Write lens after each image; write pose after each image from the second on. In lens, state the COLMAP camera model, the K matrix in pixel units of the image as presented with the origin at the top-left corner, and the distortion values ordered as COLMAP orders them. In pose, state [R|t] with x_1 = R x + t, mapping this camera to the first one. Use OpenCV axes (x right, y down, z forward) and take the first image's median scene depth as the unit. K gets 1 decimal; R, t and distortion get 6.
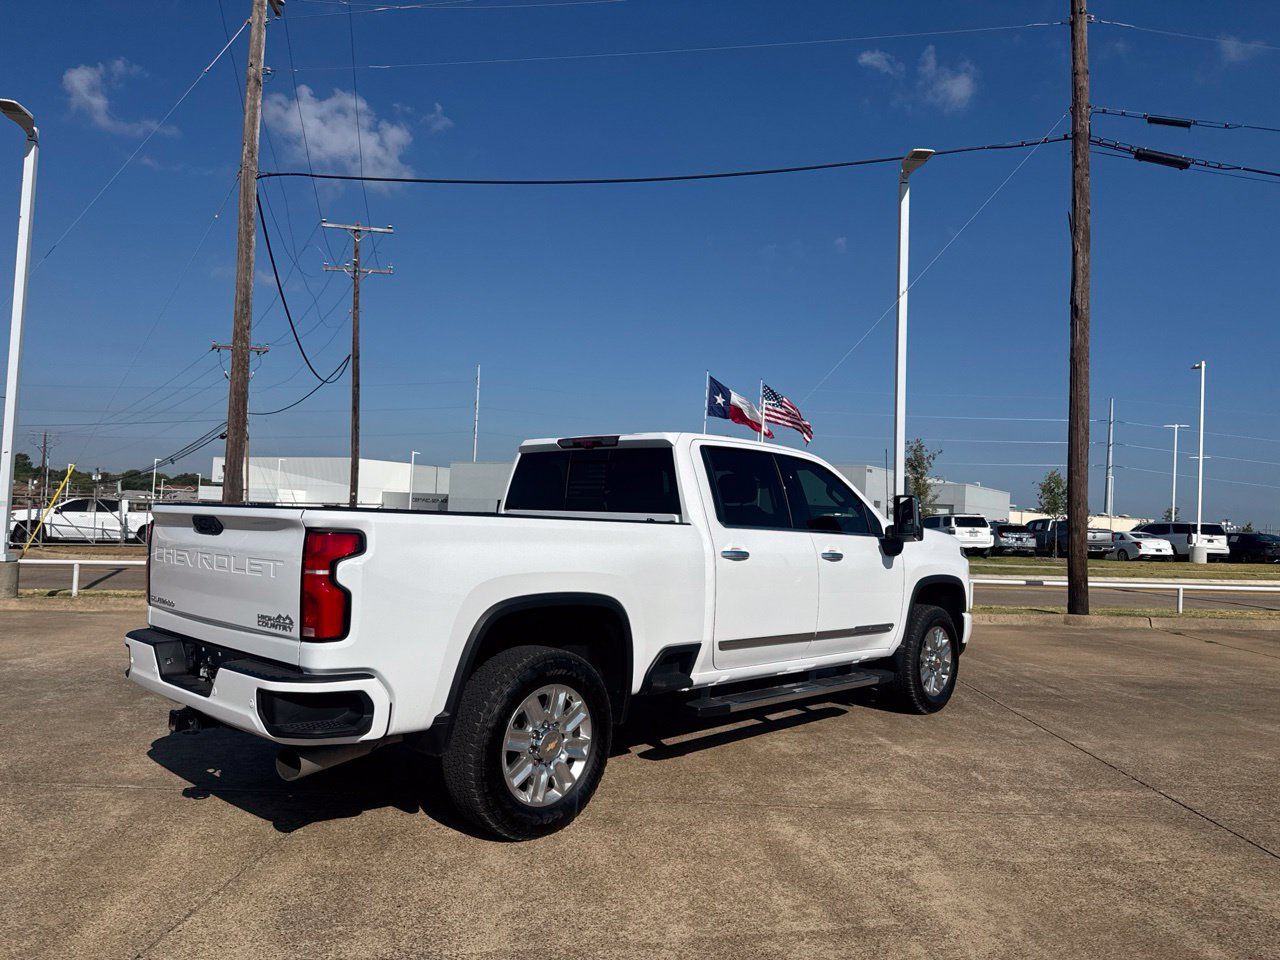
lens RADIAL K [[902.3, 0, 645.5], [0, 902.3, 477.1], [0, 0, 1]] dist [0.033260, -0.043435]
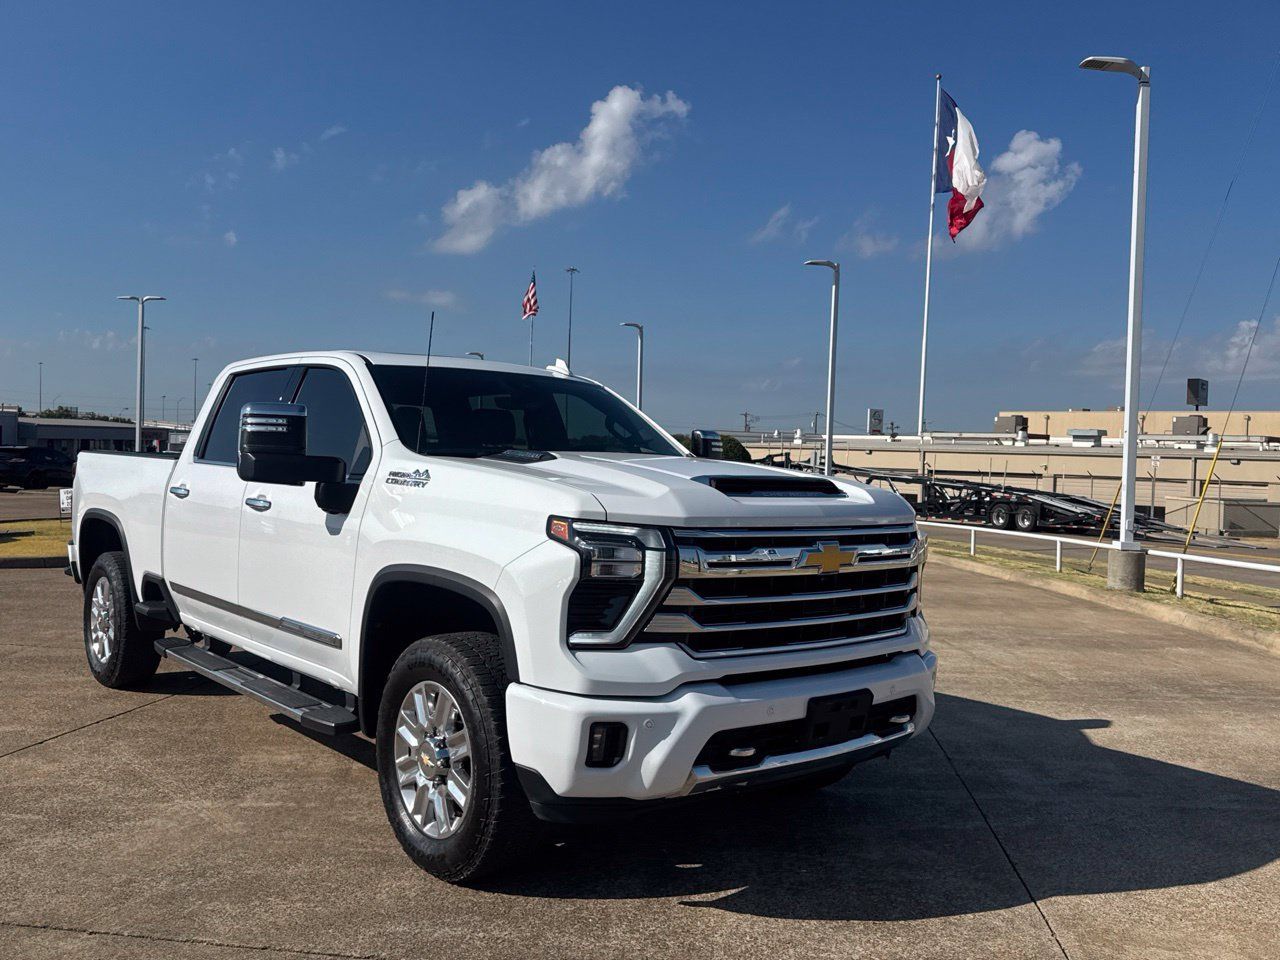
lens RADIAL K [[1085.2, 0, 630.6], [0, 1085.2, 476.3], [0, 0, 1]] dist [0.098924, -0.167955]
pose [[-0.117652, -0.026681, -0.992696, 0.976398], [0.012777, 0.999516, -0.028379, 0.091083], [0.992973, -0.016023, -0.117255, 1.334898]]
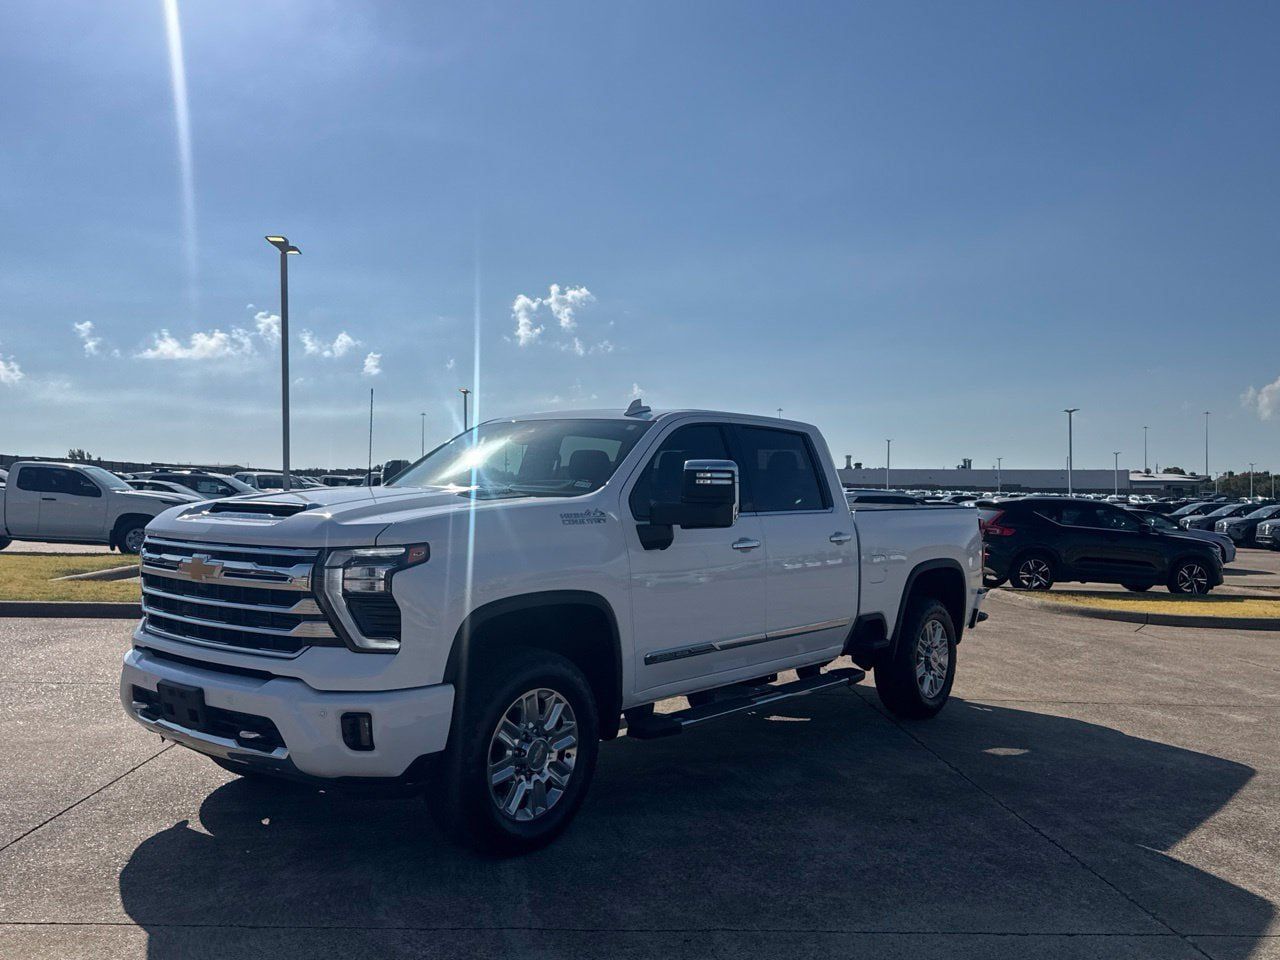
lens RADIAL K [[1081.1, 0, 636.8], [0, 1081.1, 480.4], [0, 0, 1]] dist [0.132281, -0.225134]
pose [[-0.995963, -0.055562, -0.070495, 0.129867], [-0.051435, 0.996928, -0.059062, 0.091454], [0.073560, -0.055198, -0.995762, 2.107889]]
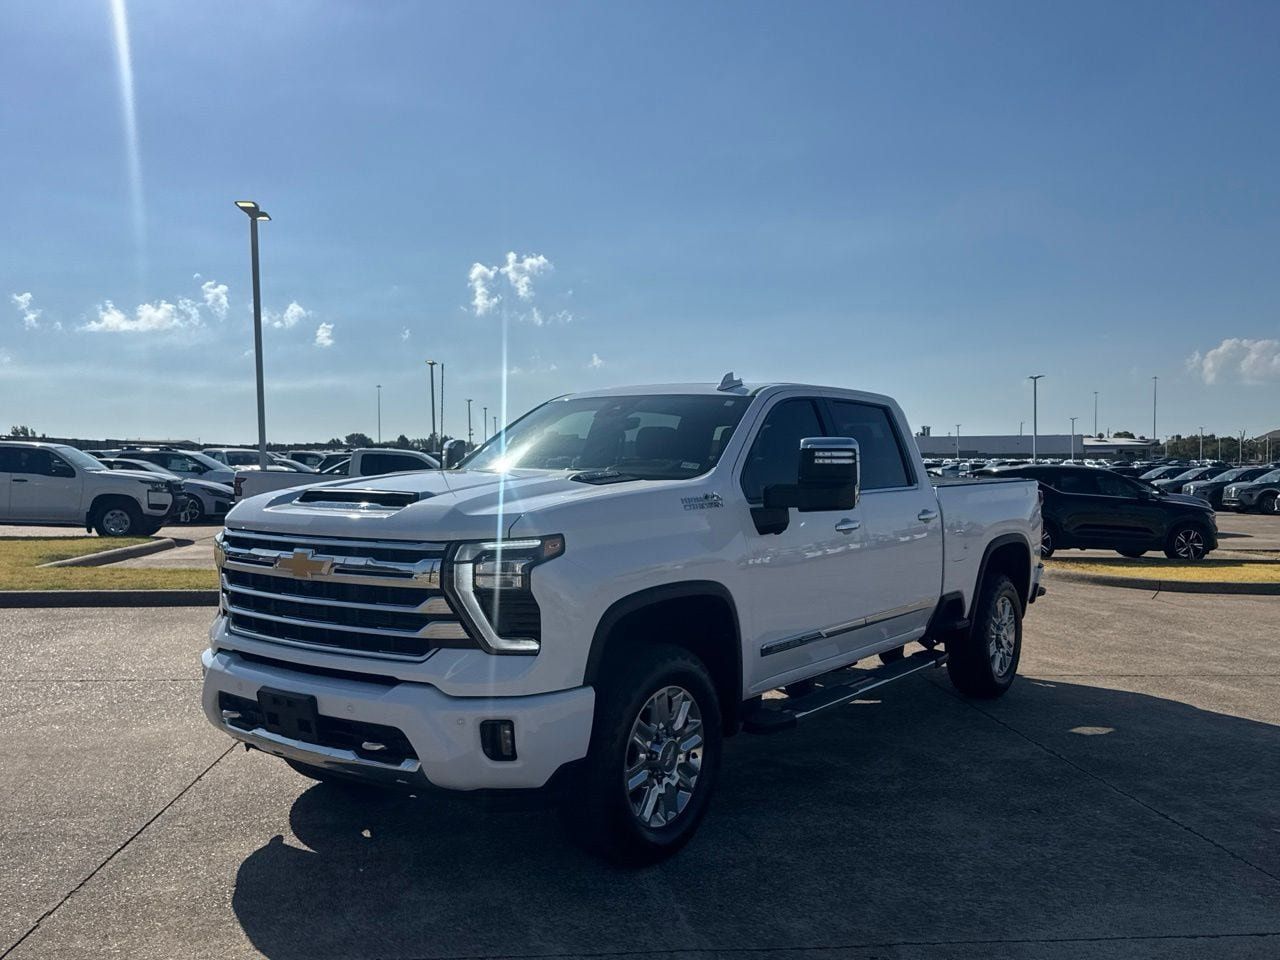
lens RADIAL K [[1082.7, 0, 655.6], [0, 1082.7, 494.0], [0, 0, 1]] dist [0.133600, -0.241177]
pose [[-0.991456, -0.038502, -0.124630, 0.234565], [-0.036043, 0.999110, -0.021930, 0.085828], [0.125363, -0.017250, -0.991961, 2.044324]]
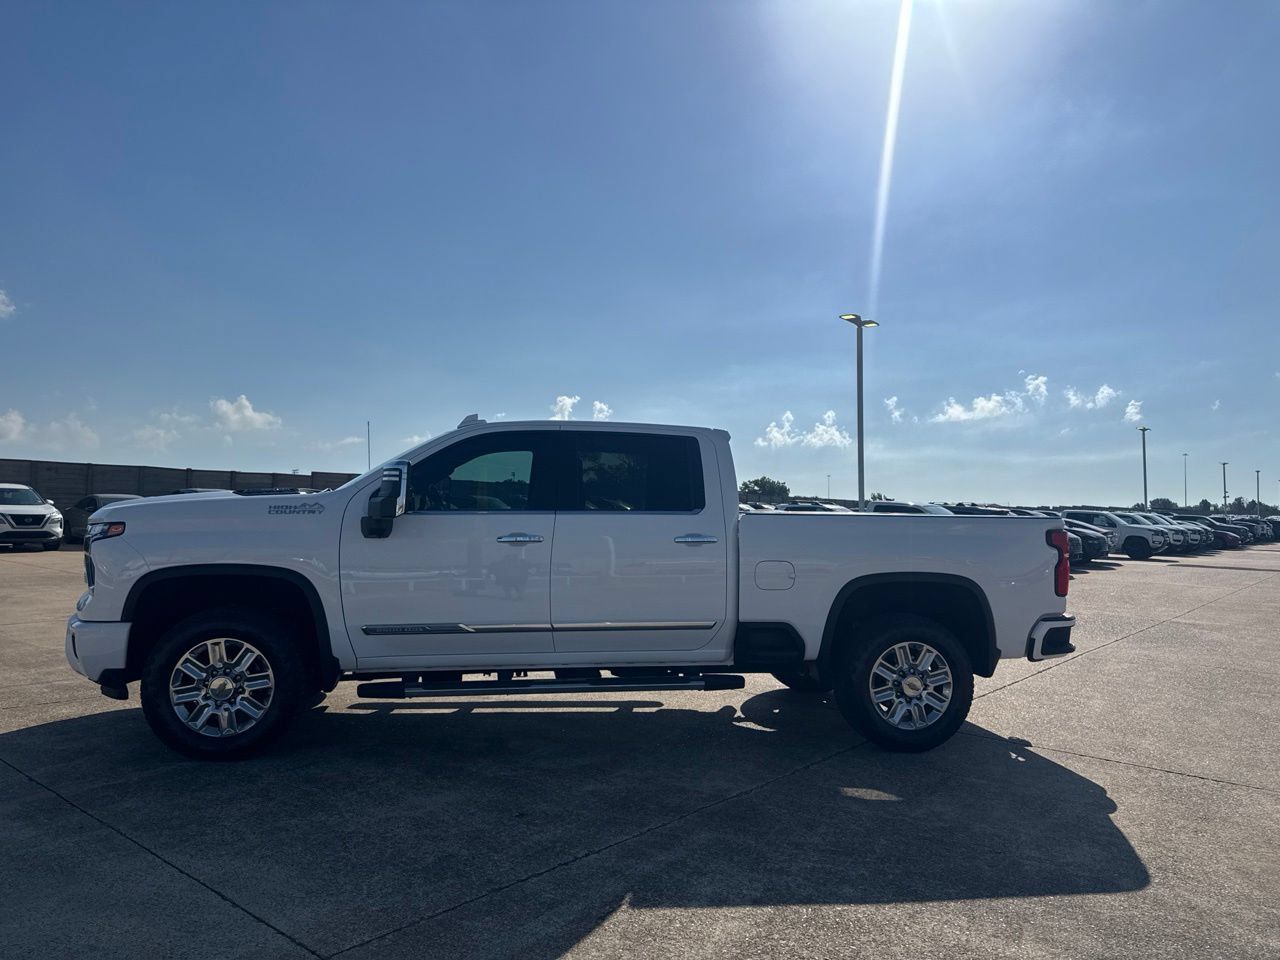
lens RADIAL K [[893.0, 0, 651.3], [0, 893.0, 480.2], [0, 0, 1]] dist [0.084911, -0.134250]
pose [[-0.786890, -0.030942, 0.616317, -0.647149], [-0.078515, 0.995645, -0.050259, 0.063726], [-0.612078, -0.087939, -0.785893, 1.772868]]
